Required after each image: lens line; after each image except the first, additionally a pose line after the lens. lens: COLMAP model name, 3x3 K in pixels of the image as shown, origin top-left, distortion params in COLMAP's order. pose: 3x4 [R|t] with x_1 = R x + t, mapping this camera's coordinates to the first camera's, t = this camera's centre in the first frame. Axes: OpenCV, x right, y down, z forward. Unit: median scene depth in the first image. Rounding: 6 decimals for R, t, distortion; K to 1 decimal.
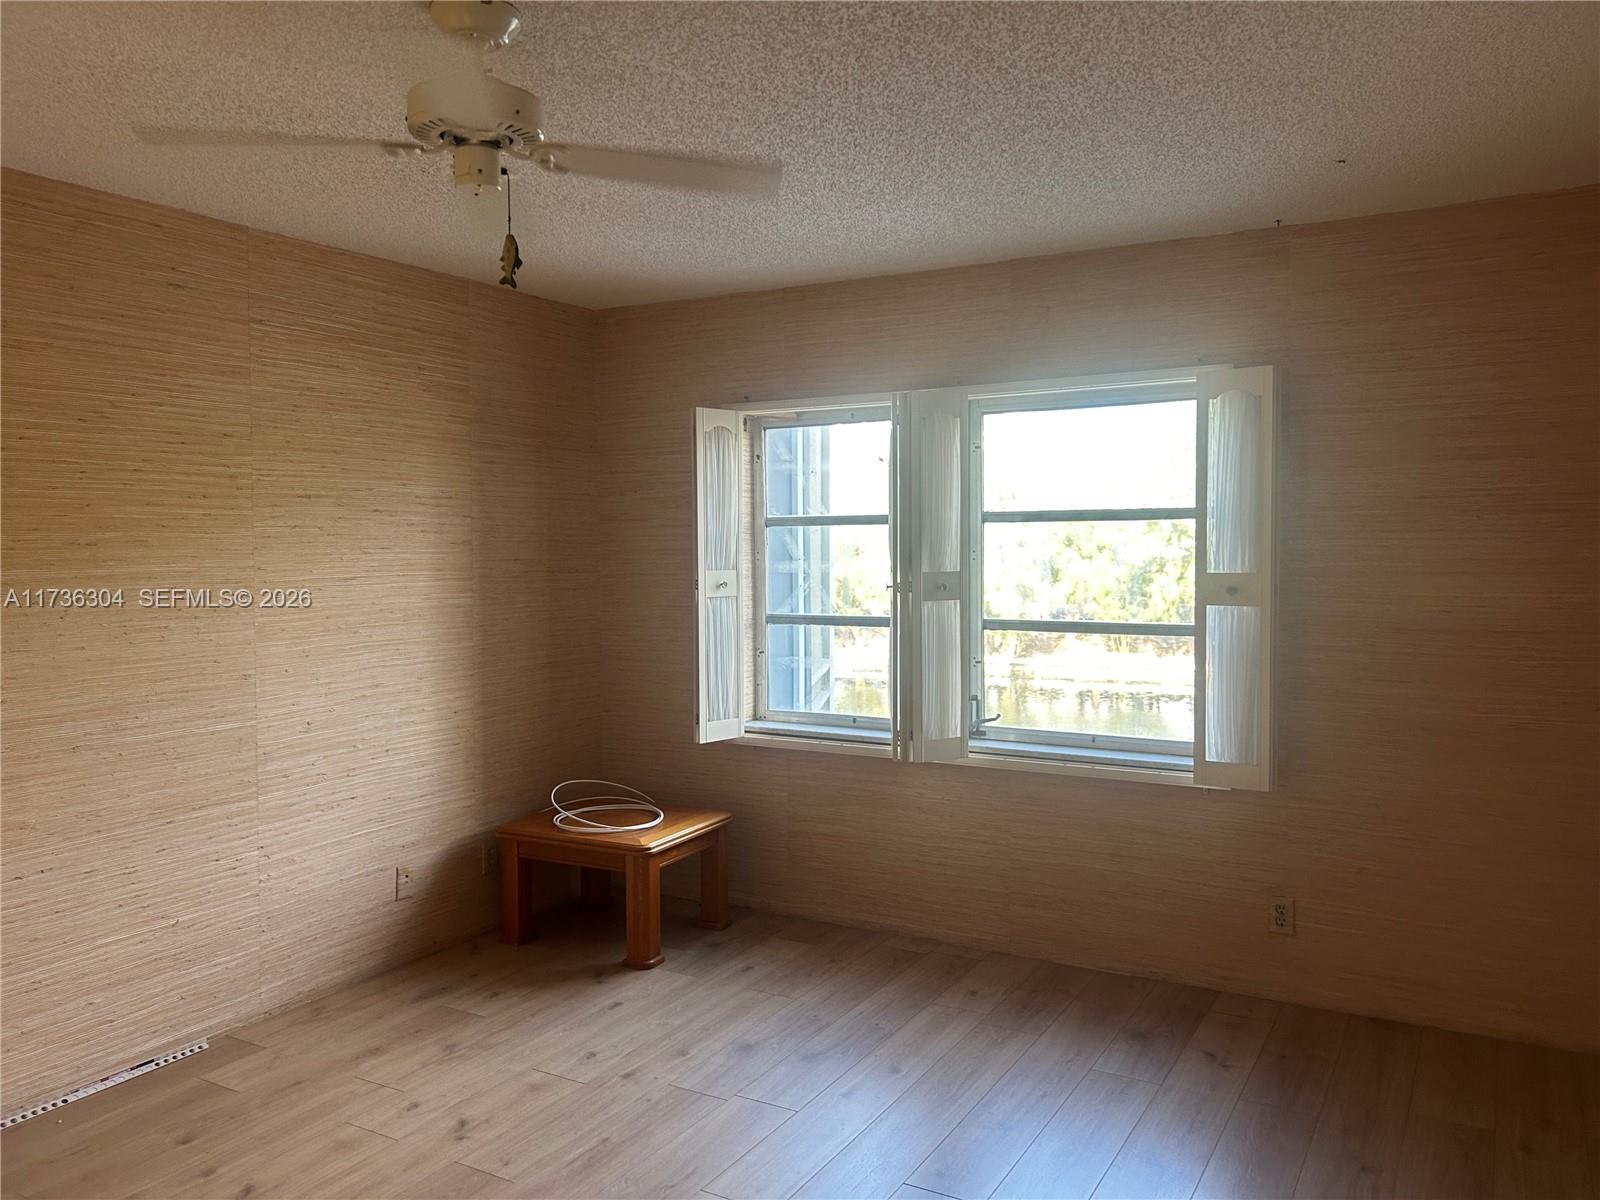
lens RADIAL K [[1202.2, 0, 756.2], [0, 1202.2, 574.9], [0, 0, 1]] dist [0.063599, -0.065370]
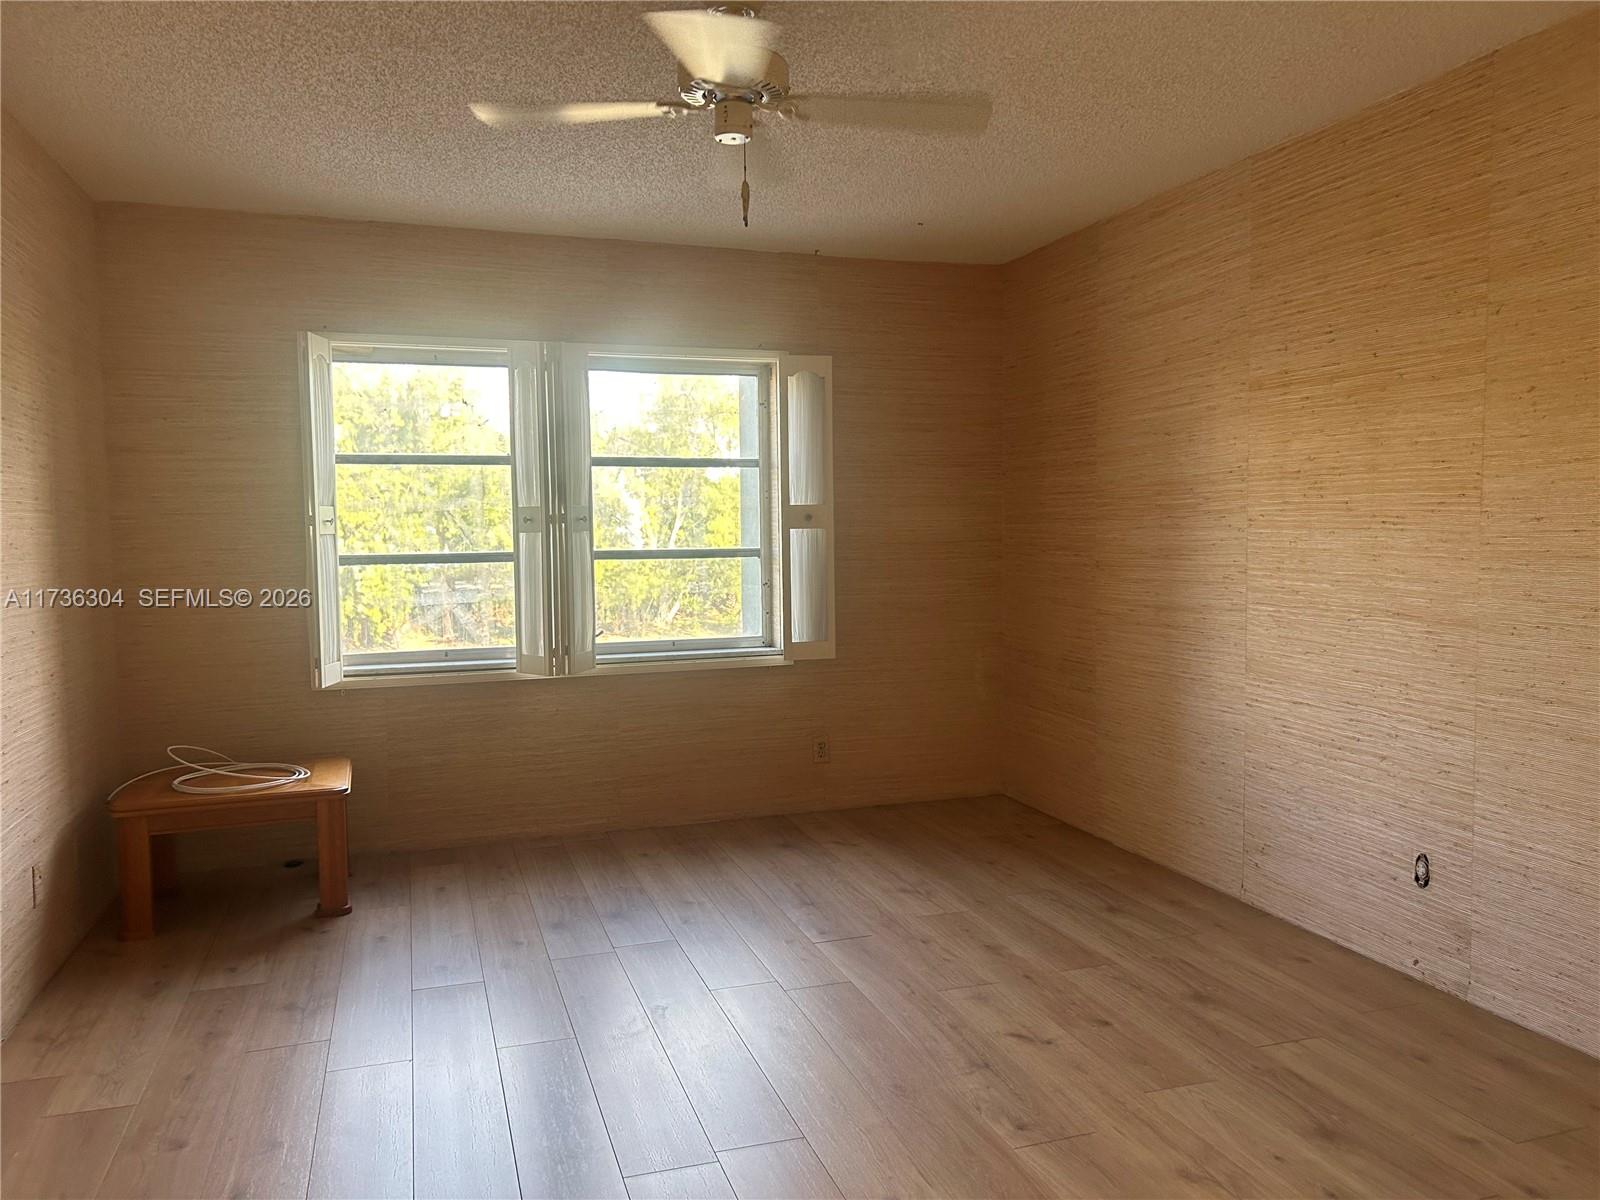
lens RADIAL K [[1202.2, 0, 807.1], [0, 1202.2, 600.8], [0, 0, 1]] dist [0.063599, -0.065370]
pose [[0.663026, -0.047726, 0.747074, -0.564679], [0.023982, 0.998808, 0.042524, 0.043657], [-0.748212, -0.010279, 0.663380, 0.083679]]
